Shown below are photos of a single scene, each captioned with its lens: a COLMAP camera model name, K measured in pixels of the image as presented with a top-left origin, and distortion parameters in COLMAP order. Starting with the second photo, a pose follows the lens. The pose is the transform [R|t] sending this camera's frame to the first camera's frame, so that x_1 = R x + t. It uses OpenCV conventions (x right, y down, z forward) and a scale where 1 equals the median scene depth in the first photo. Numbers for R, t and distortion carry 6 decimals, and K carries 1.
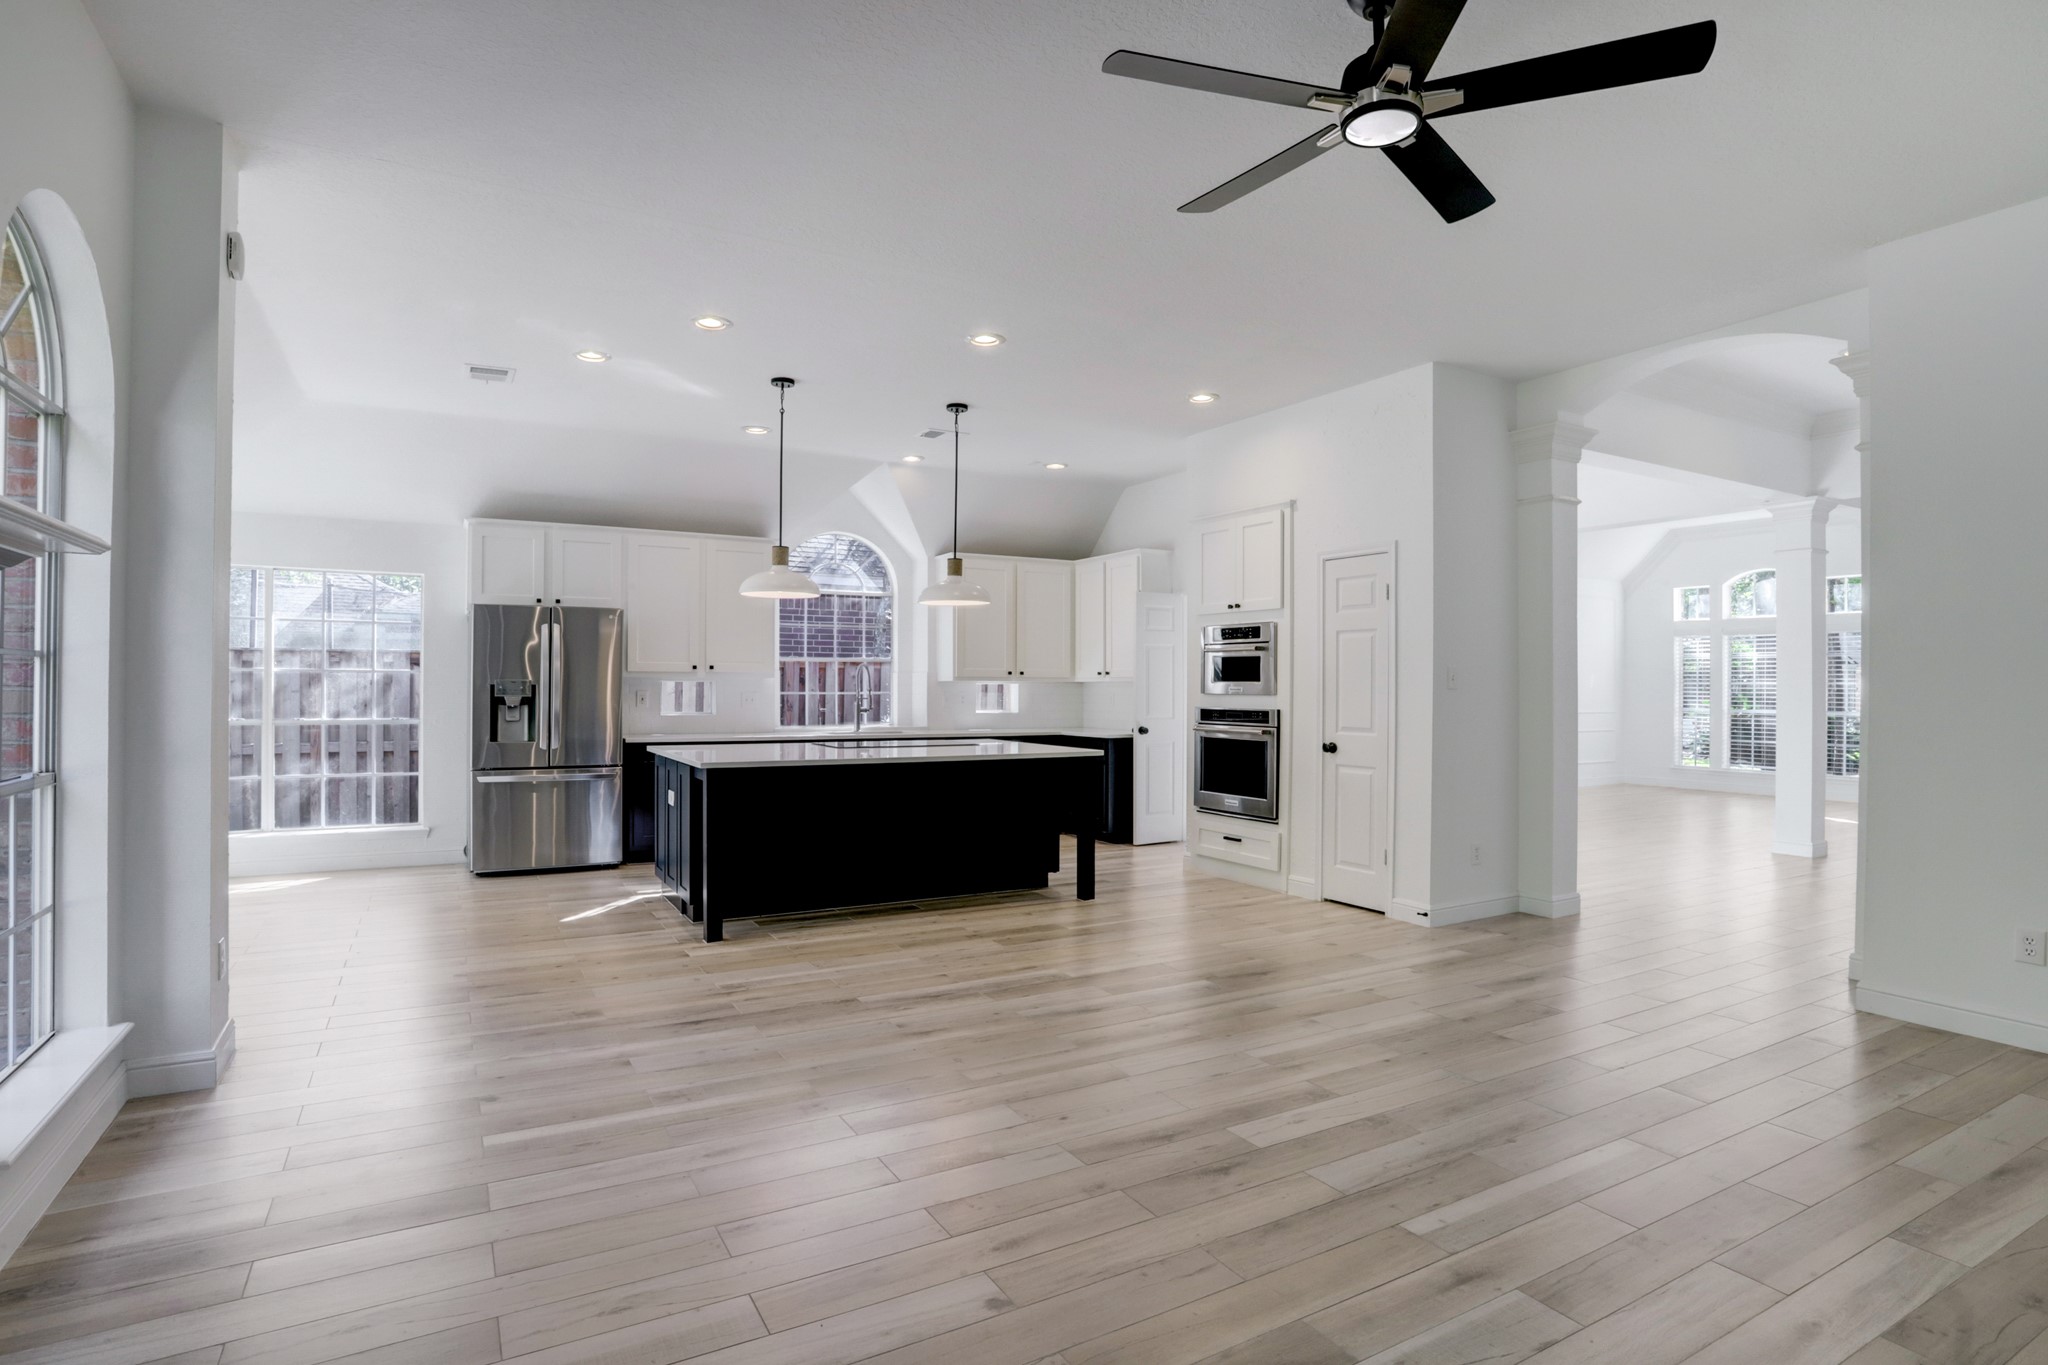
lens RADIAL K [[1017.8, 0, 966.9], [0, 1017.8, 687.1], [0, 0, 1]] dist [-0.034266, 0.007237]
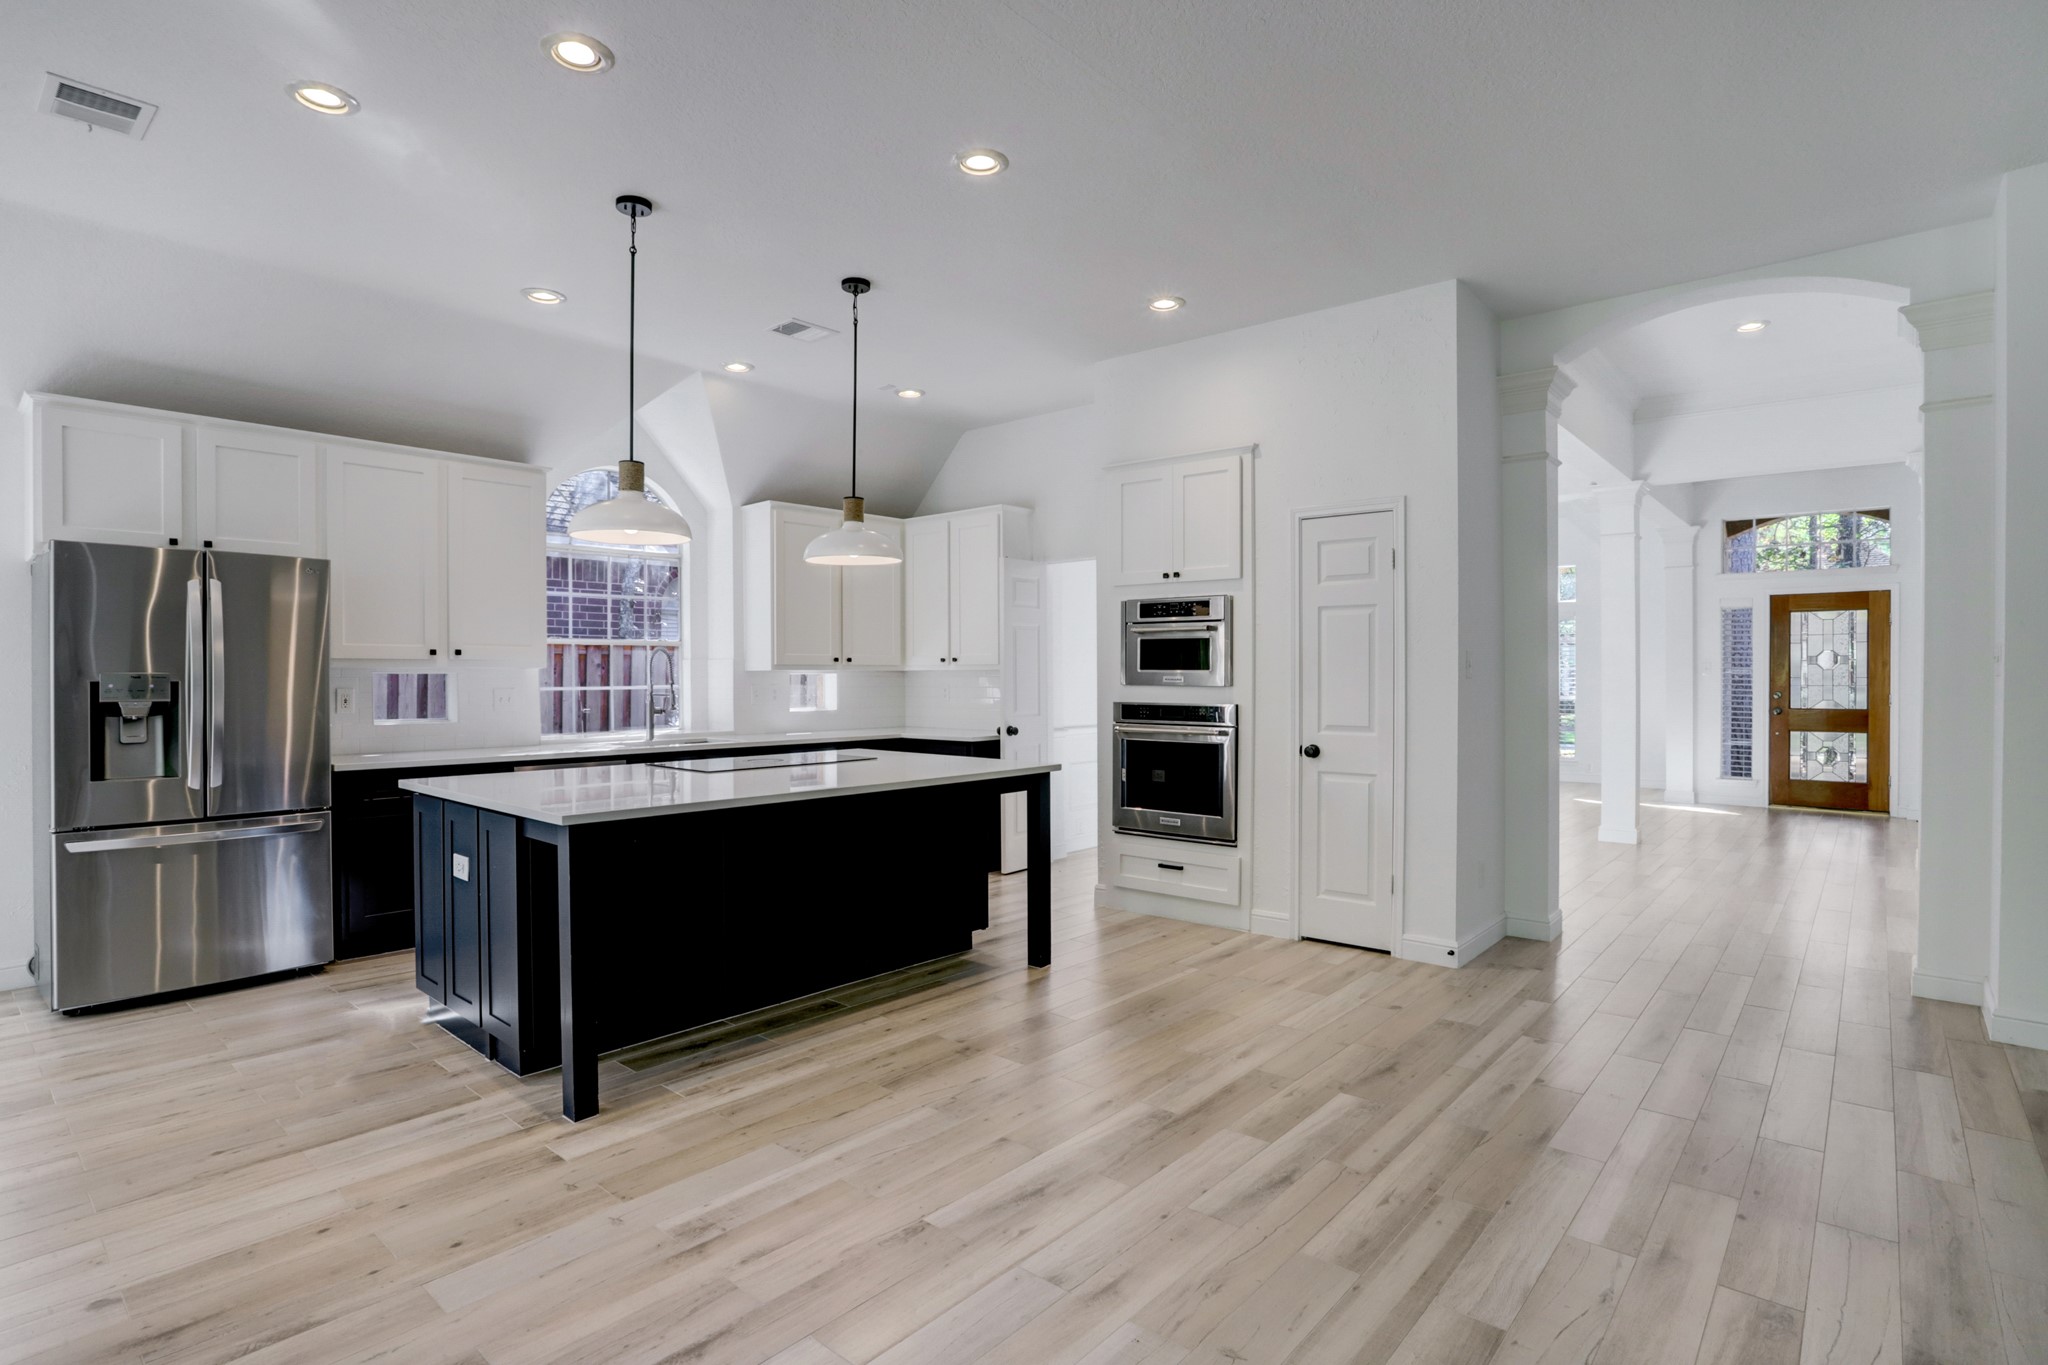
lens RADIAL K [[1087.4, 0, 956.9], [0, 1087.4, 682.1], [0, 0, 1]] dist [-0.033030, 0.008225]
pose [[0.953214, -0.008069, 0.302190, -0.172767], [0.006291, 0.999957, 0.006857, -0.002905], [-0.302232, -0.004635, 0.953223, 0.257081]]
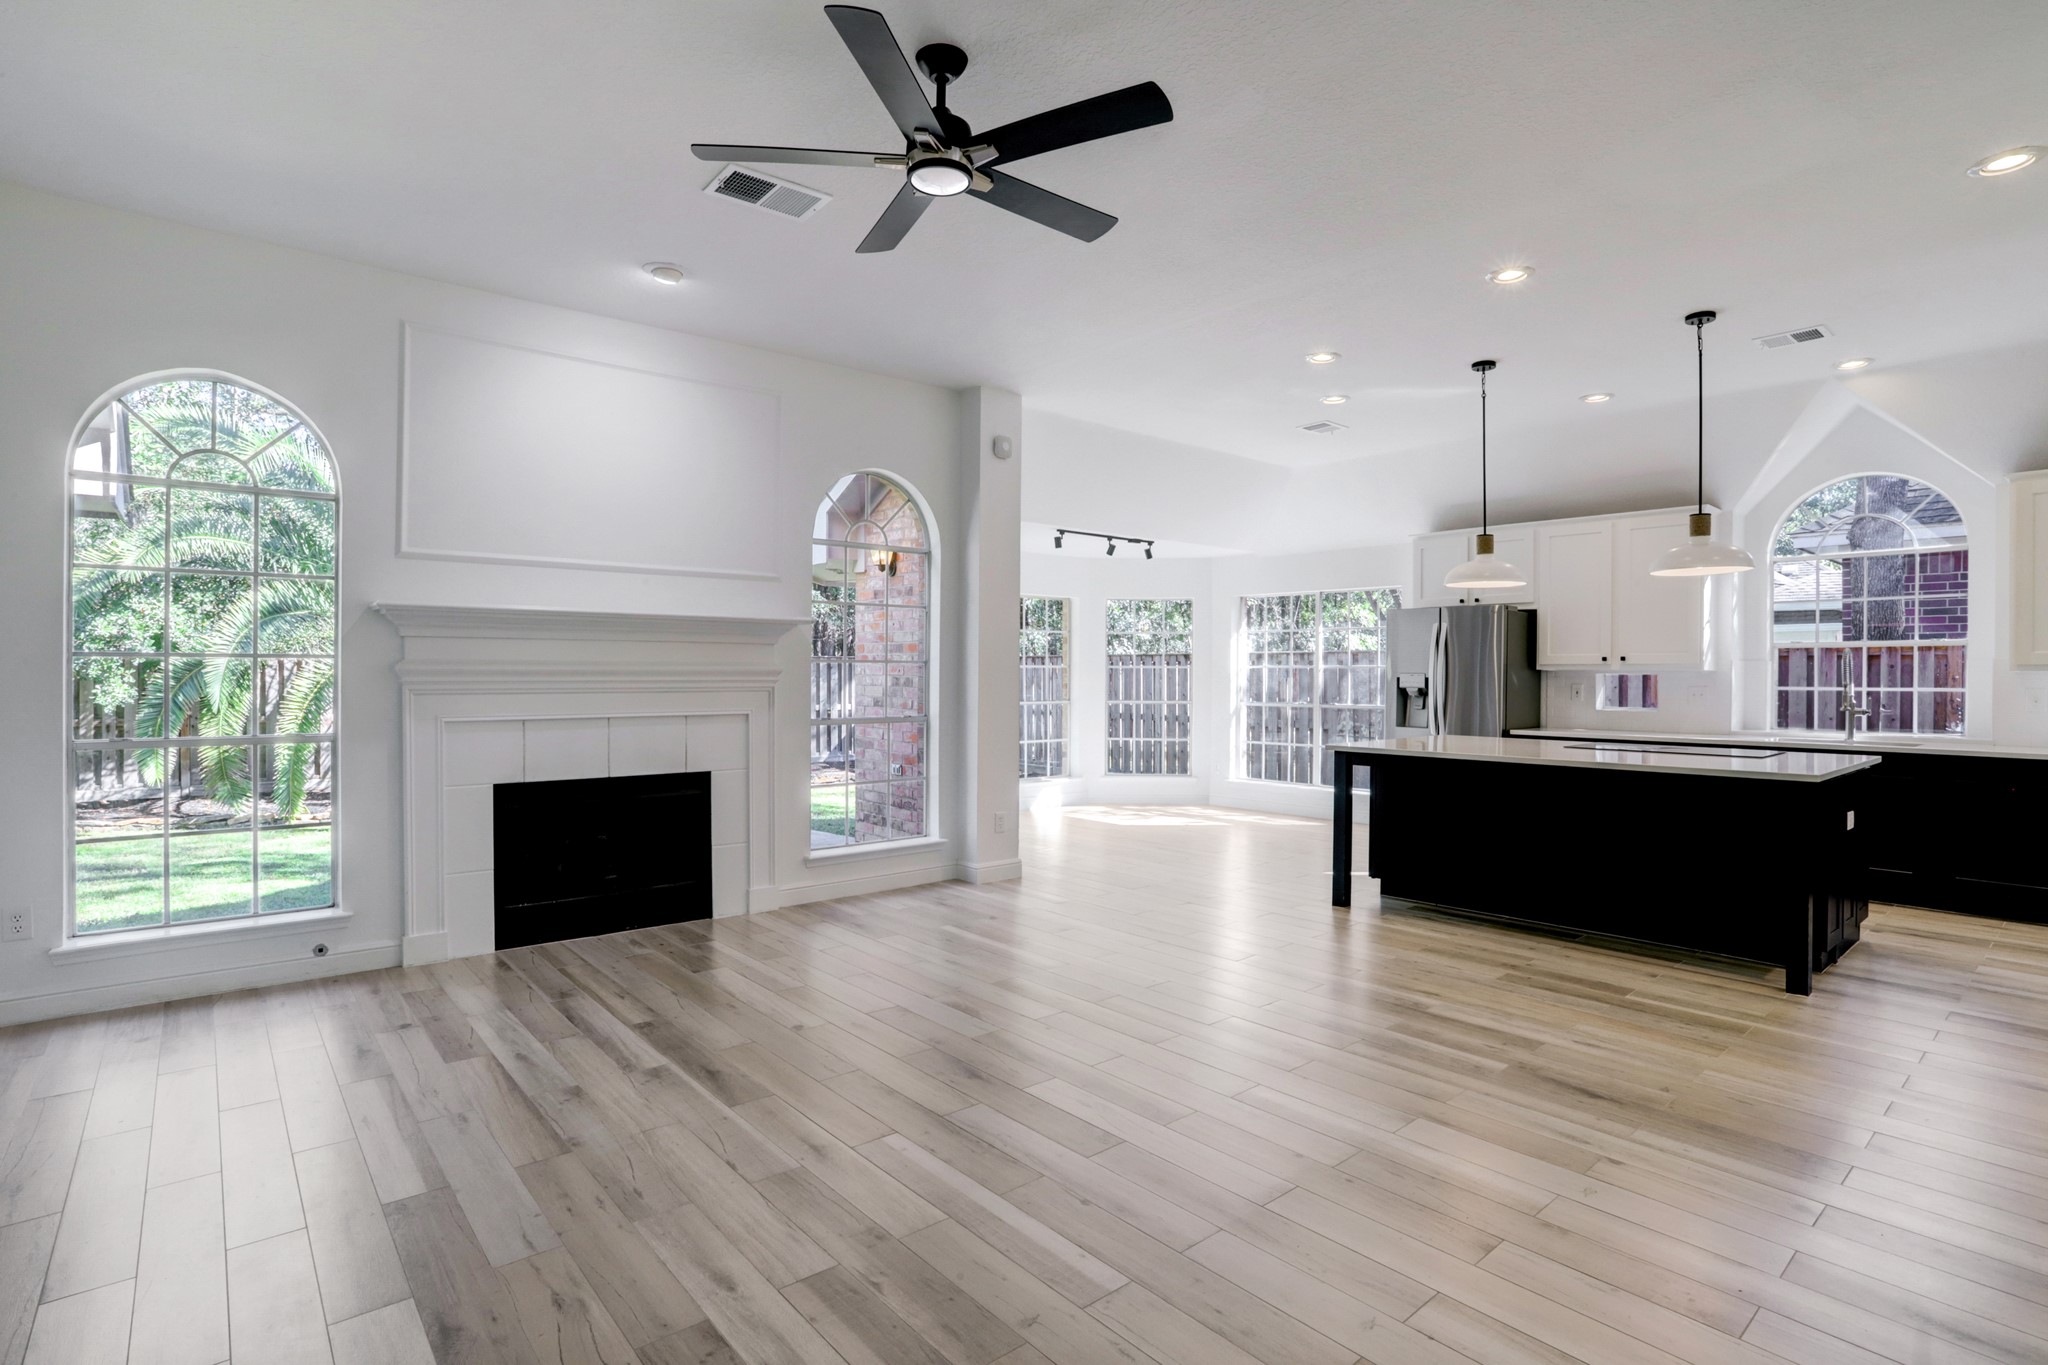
lens RADIAL K [[1017.8, 0, 1042.0], [0, 1017.8, 683.8], [0, 0, 1]] dist [-0.034266, 0.007237]
pose [[0.211568, 0.004373, -0.977353, 0.614488], [-0.003360, 0.999987, 0.003747, 0.001867], [0.977357, 0.002491, 0.211580, 0.346437]]
